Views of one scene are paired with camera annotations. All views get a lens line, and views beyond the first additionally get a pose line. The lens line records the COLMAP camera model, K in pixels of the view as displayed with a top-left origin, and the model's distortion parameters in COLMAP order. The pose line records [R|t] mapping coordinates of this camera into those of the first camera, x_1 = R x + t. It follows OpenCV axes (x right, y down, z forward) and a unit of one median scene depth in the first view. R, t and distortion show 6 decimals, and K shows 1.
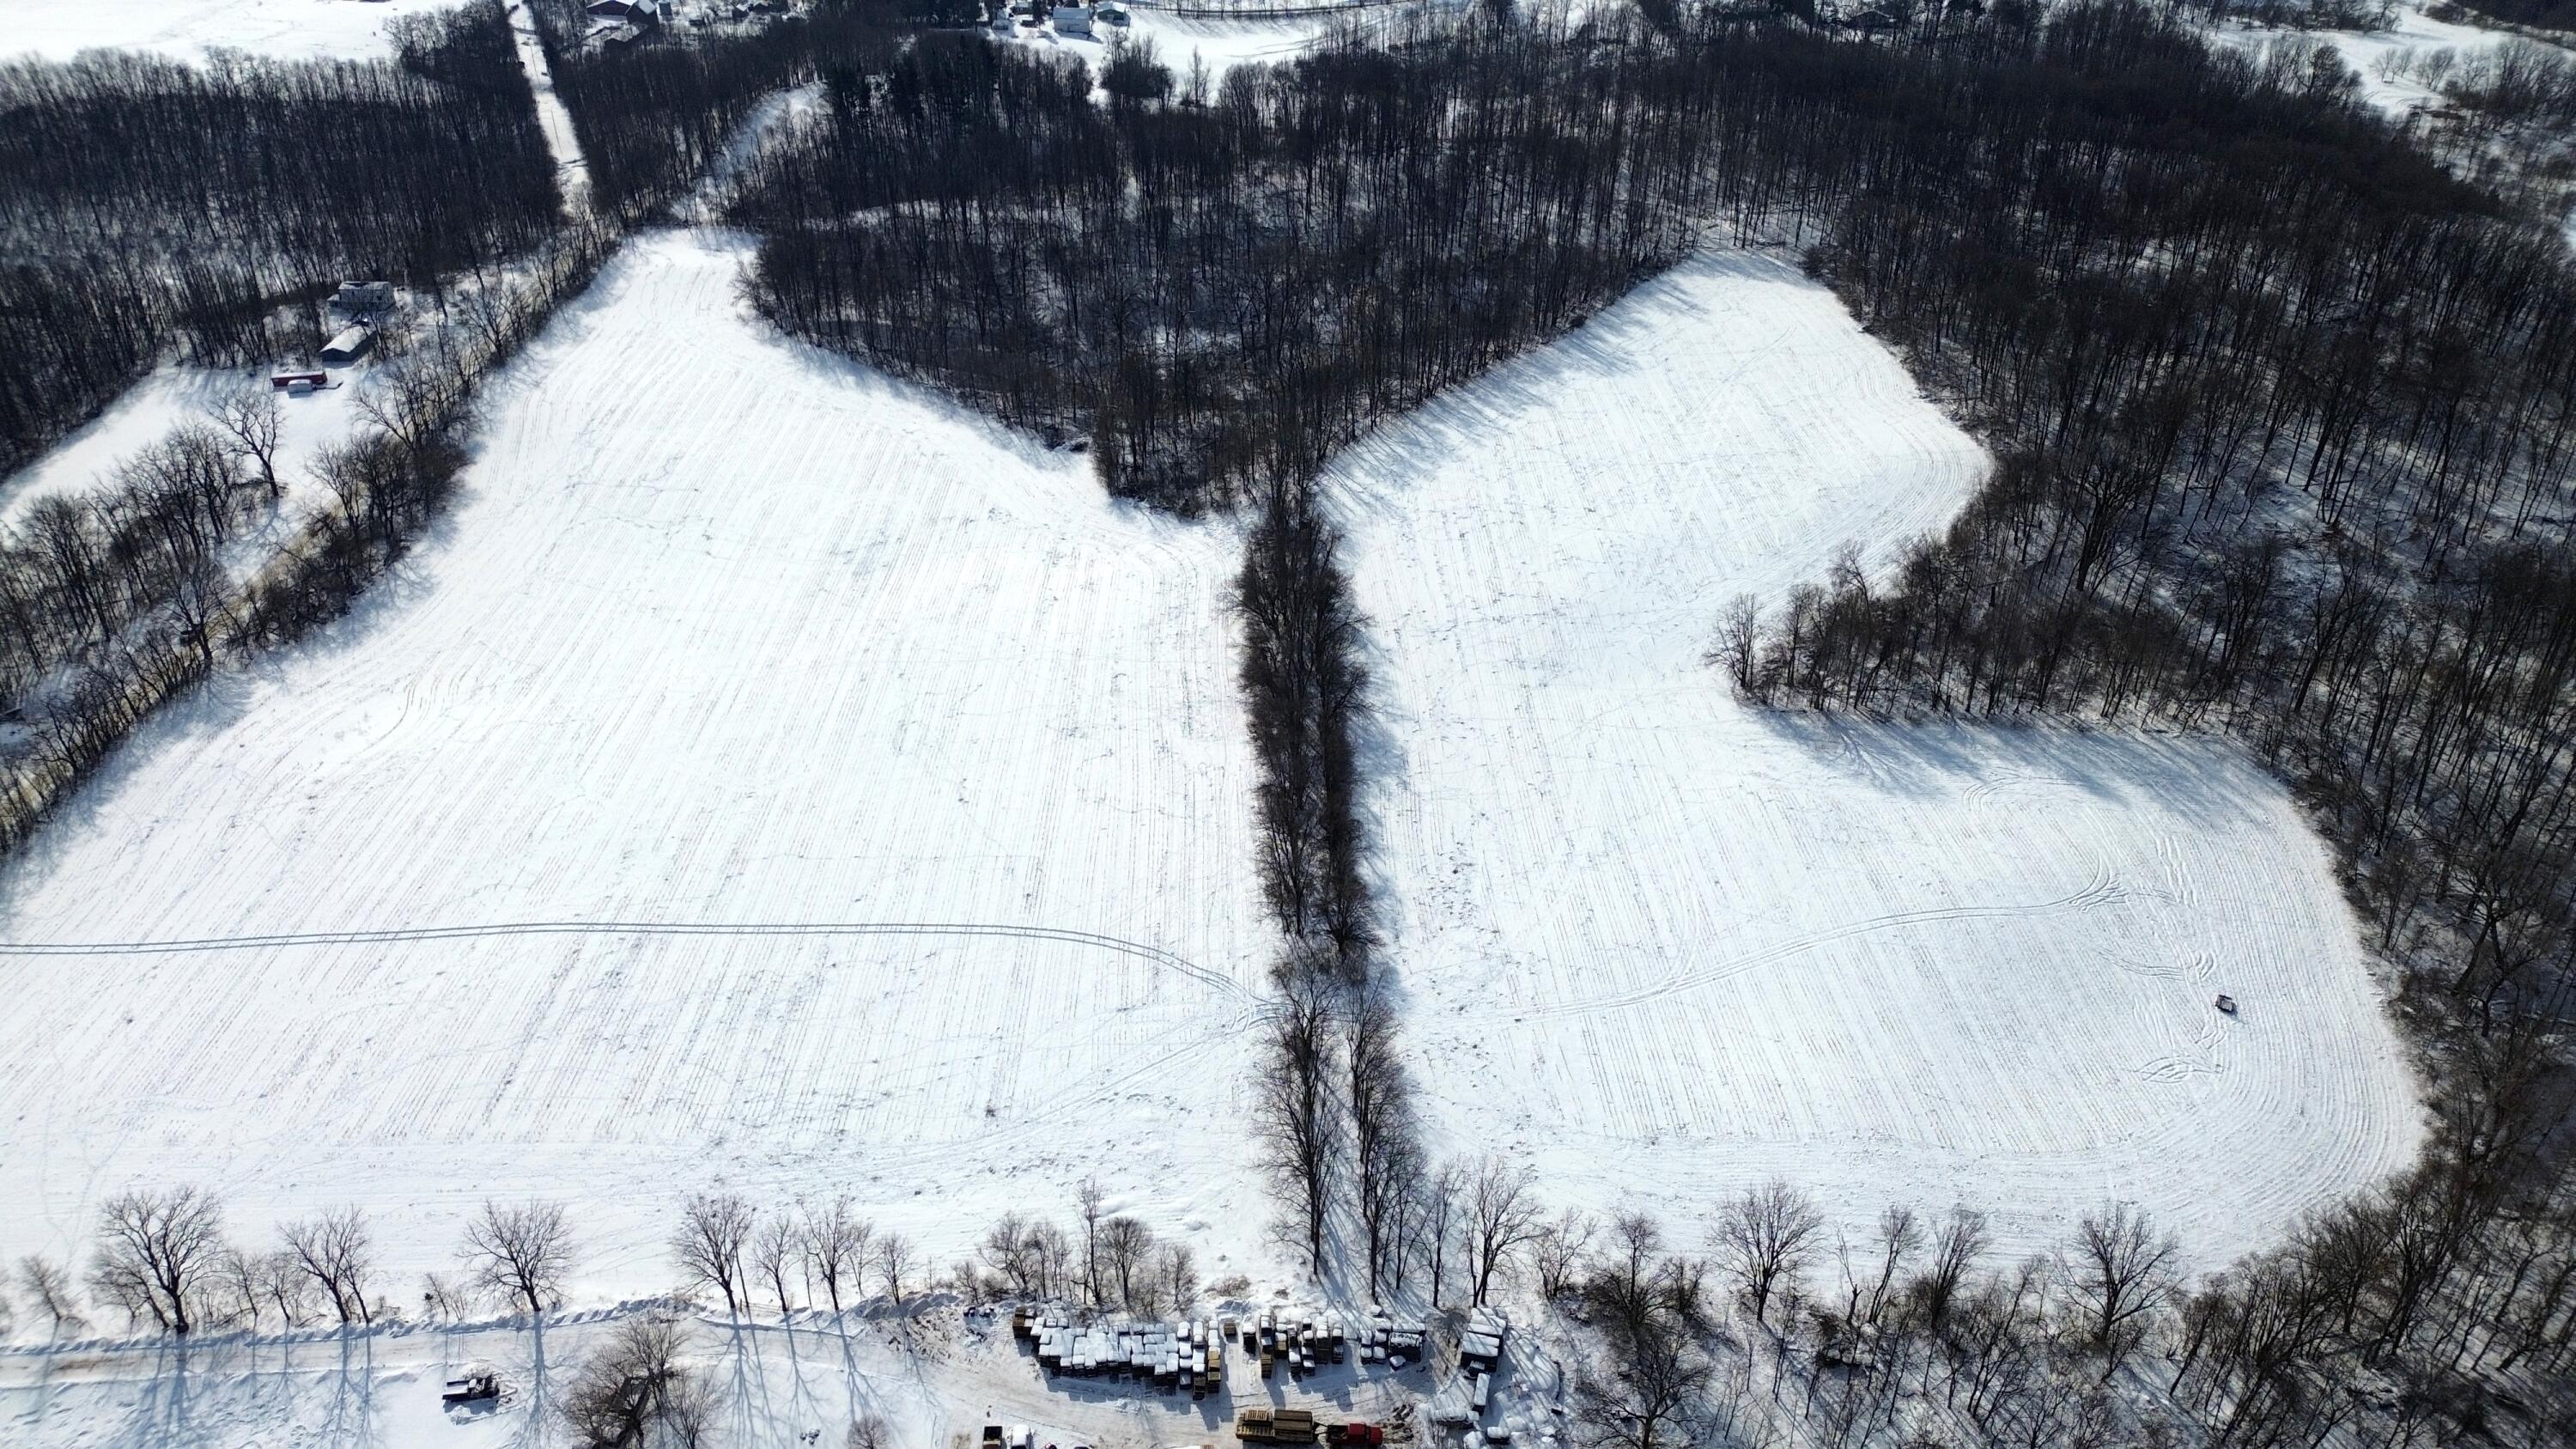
lens RADIAL K [[1790.7, 0, 1286.1], [0, 1790.7, 714.9], [0, 0, 1]] dist [0.048007, -0.022640]
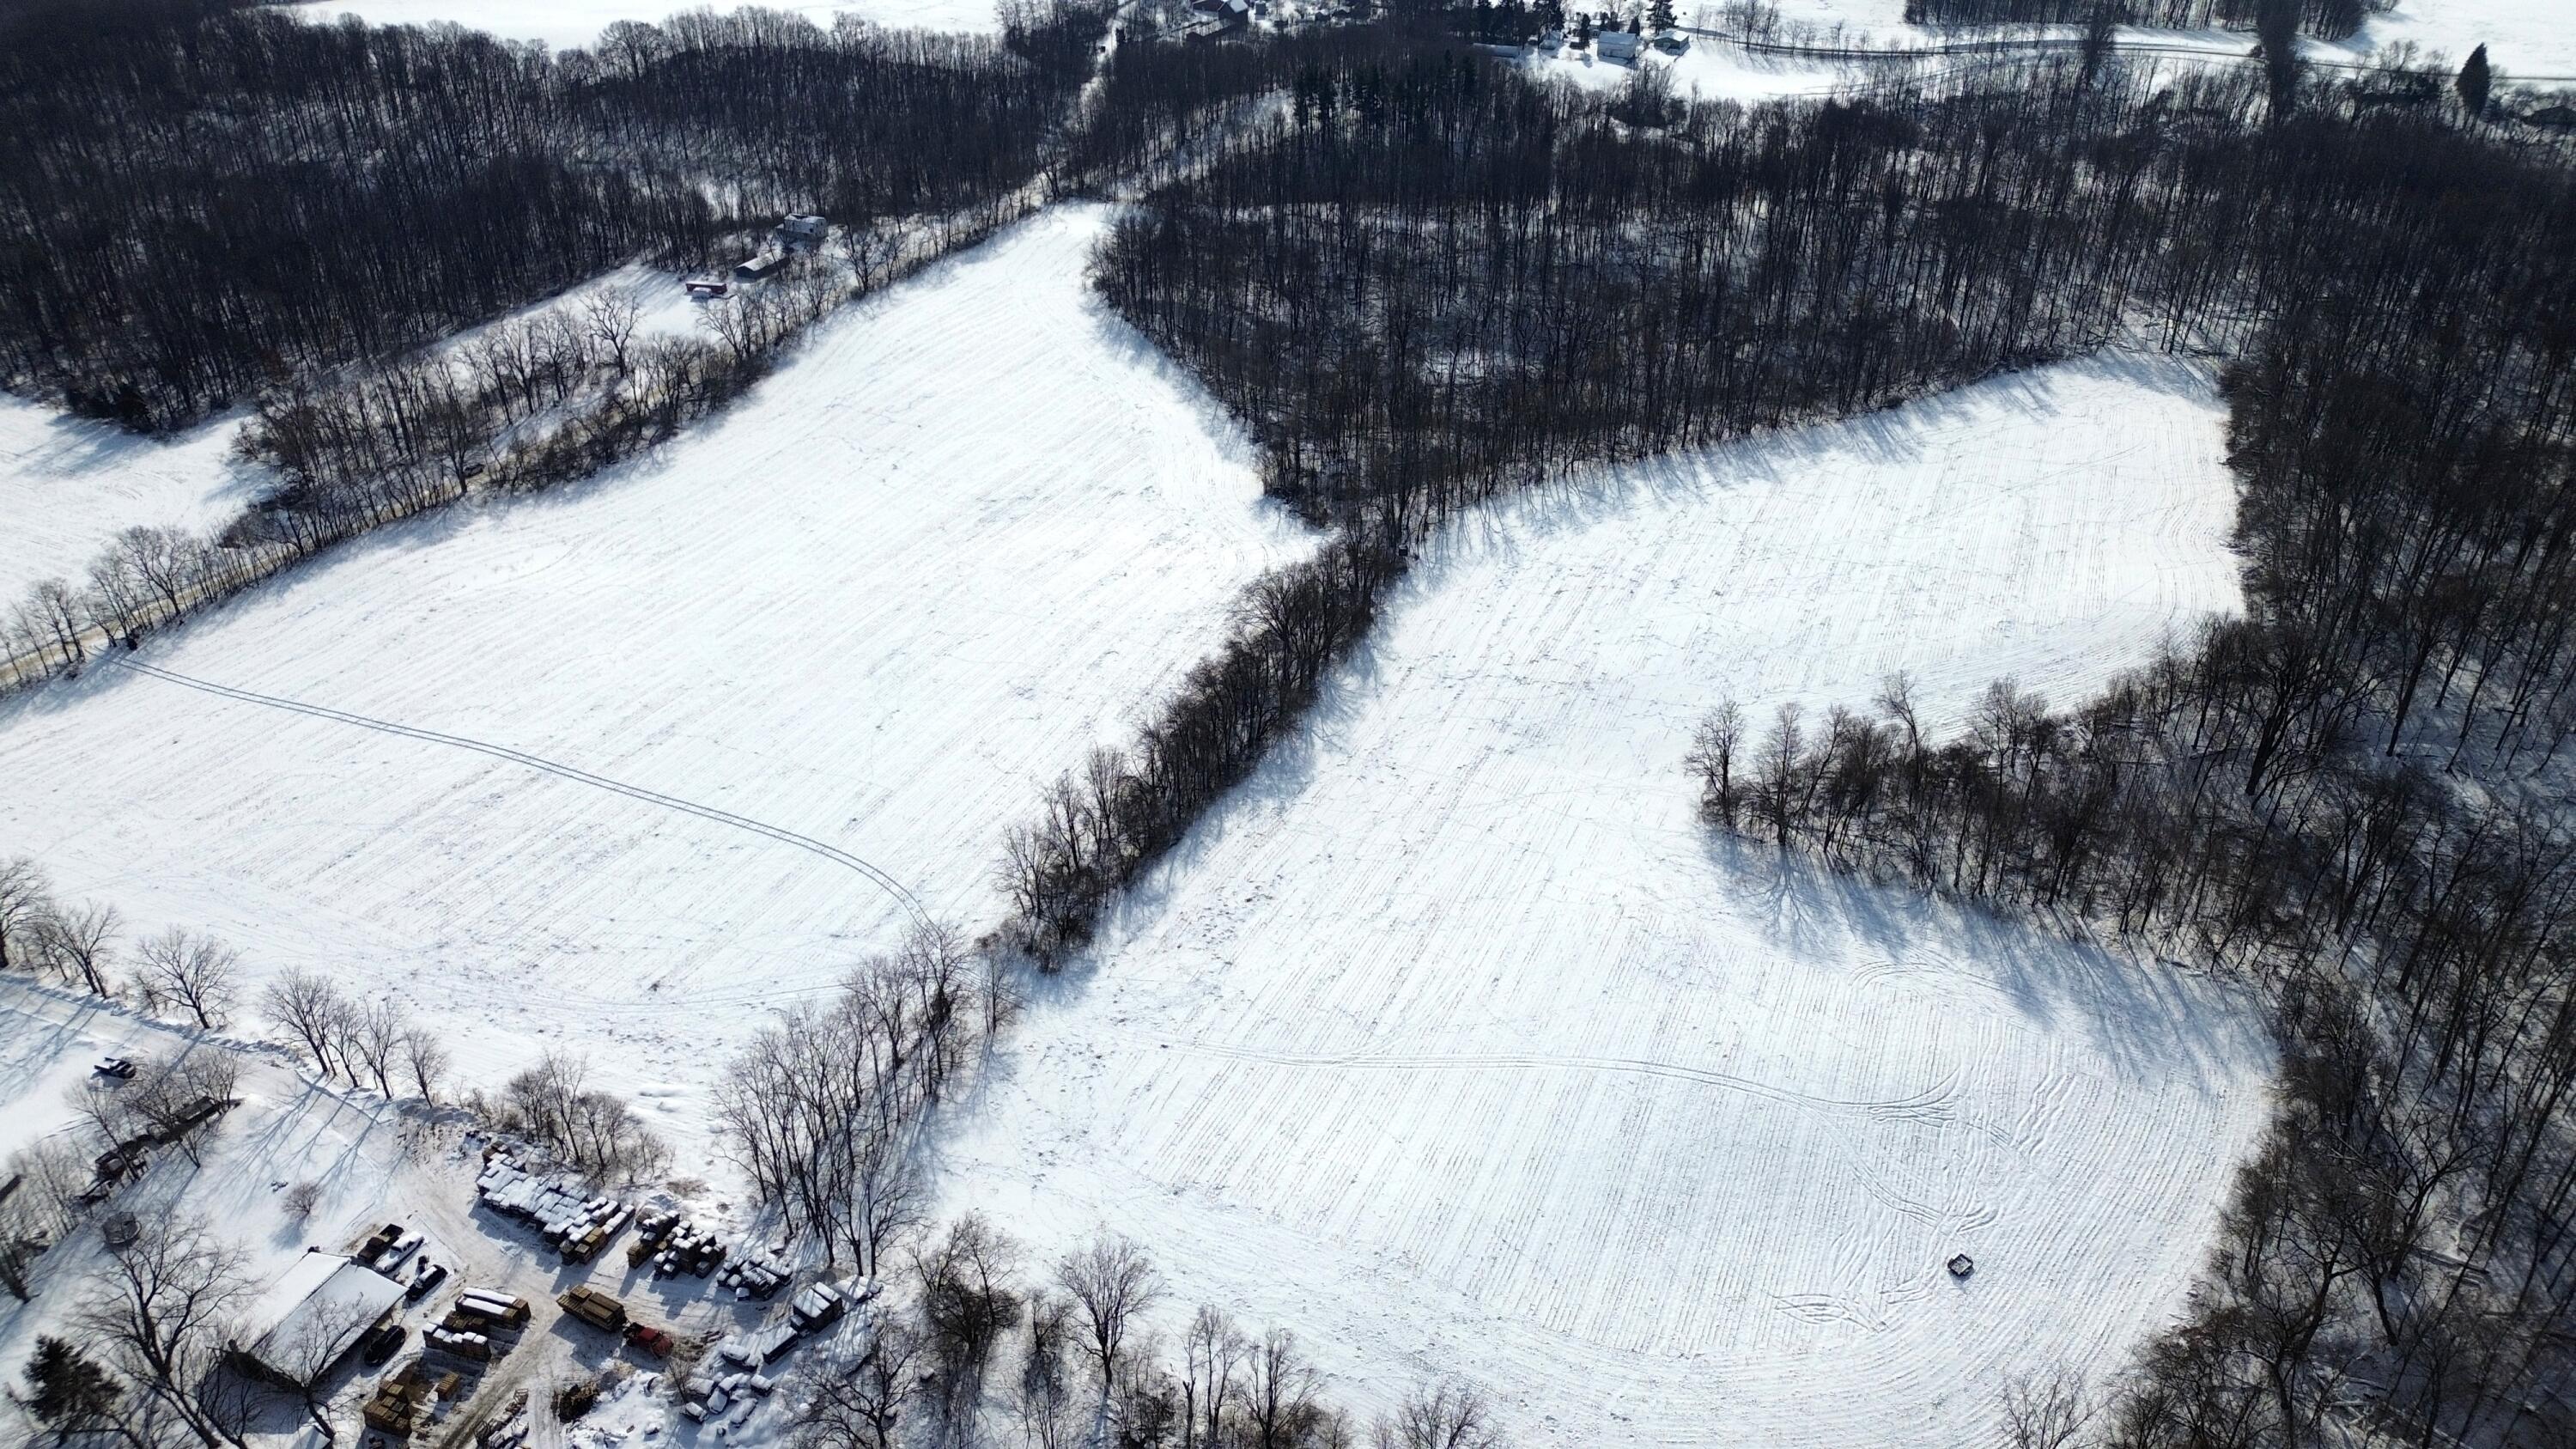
lens RADIAL K [[1790.7, 0, 1289.1], [0, 1790.7, 732.6], [0, 0, 1]] dist [0.048007, -0.022640]
pose [[0.909876, 0.213230, -0.355890, 0.331681], [-0.214632, 0.976029, 0.036050, -0.031736], [0.355046, 0.043584, 0.933832, 0.063508]]
